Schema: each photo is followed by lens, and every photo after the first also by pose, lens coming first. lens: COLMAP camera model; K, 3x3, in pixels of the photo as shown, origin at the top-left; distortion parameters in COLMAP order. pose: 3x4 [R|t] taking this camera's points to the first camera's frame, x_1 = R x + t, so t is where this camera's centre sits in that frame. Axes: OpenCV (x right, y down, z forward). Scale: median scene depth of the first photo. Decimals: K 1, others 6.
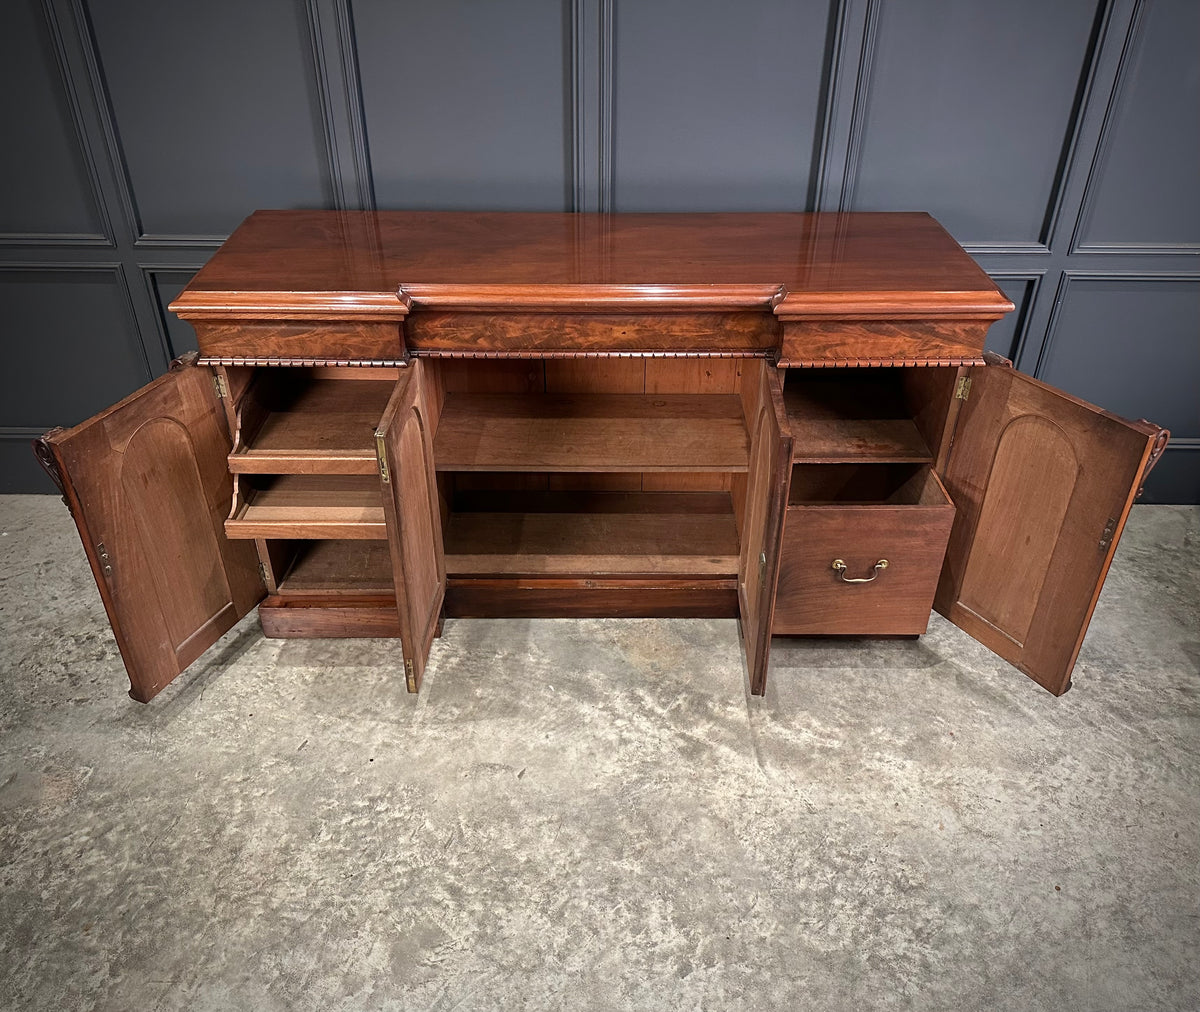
lens RADIAL K [[975.4, 0, 604.1], [0, 975.4, 509.8], [0, 0, 1]] dist [0.050740, -0.085679]
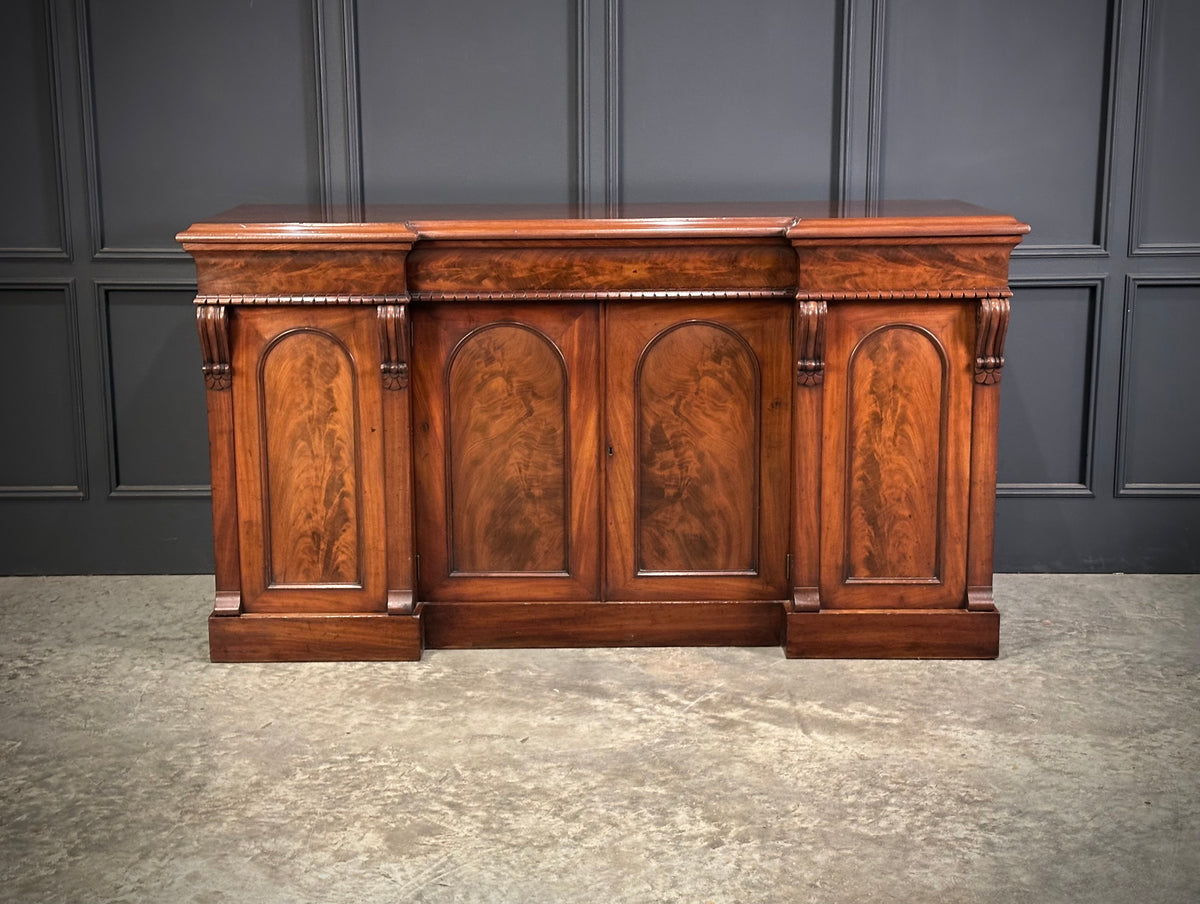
lens RADIAL K [[1710.5, 0, 592.3], [0, 1710.5, 435.5], [0, 0, 1]] dist [0.088698, 0.000000]
pose [[0.999929, -0.011215, -0.004143, -0.016705], [0.008752, 0.922747, -0.385308, 0.623358], [0.008144, 0.385244, 0.922779, -0.500855]]
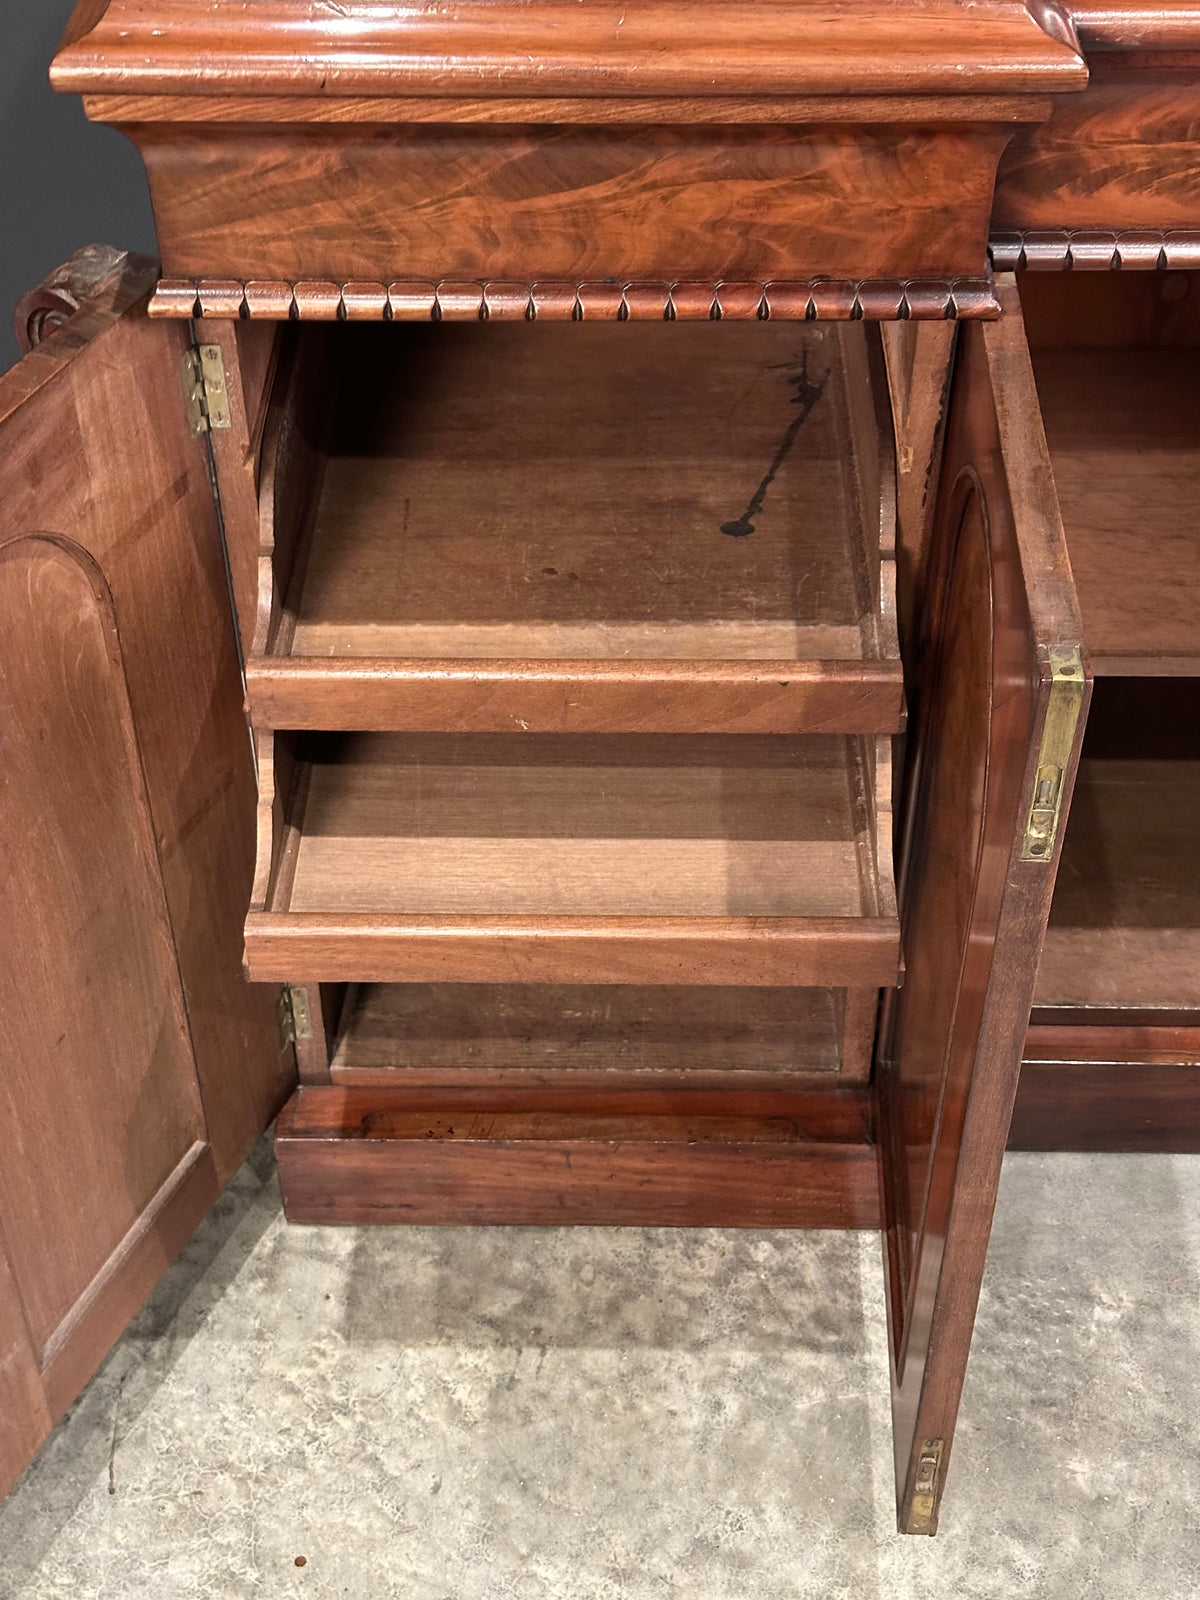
lens RADIAL K [[2228.9, 0, 571.5], [0, 2228.9, 800.4], [0, 0, 1]] dist [0.101076, 0.000000]
pose [[0.999357, 0.006806, -0.035189, -0.286882], [-0.001959, 0.990710, 0.135979, -0.103453], [0.035788, -0.135823, 0.990087, 0.433230]]
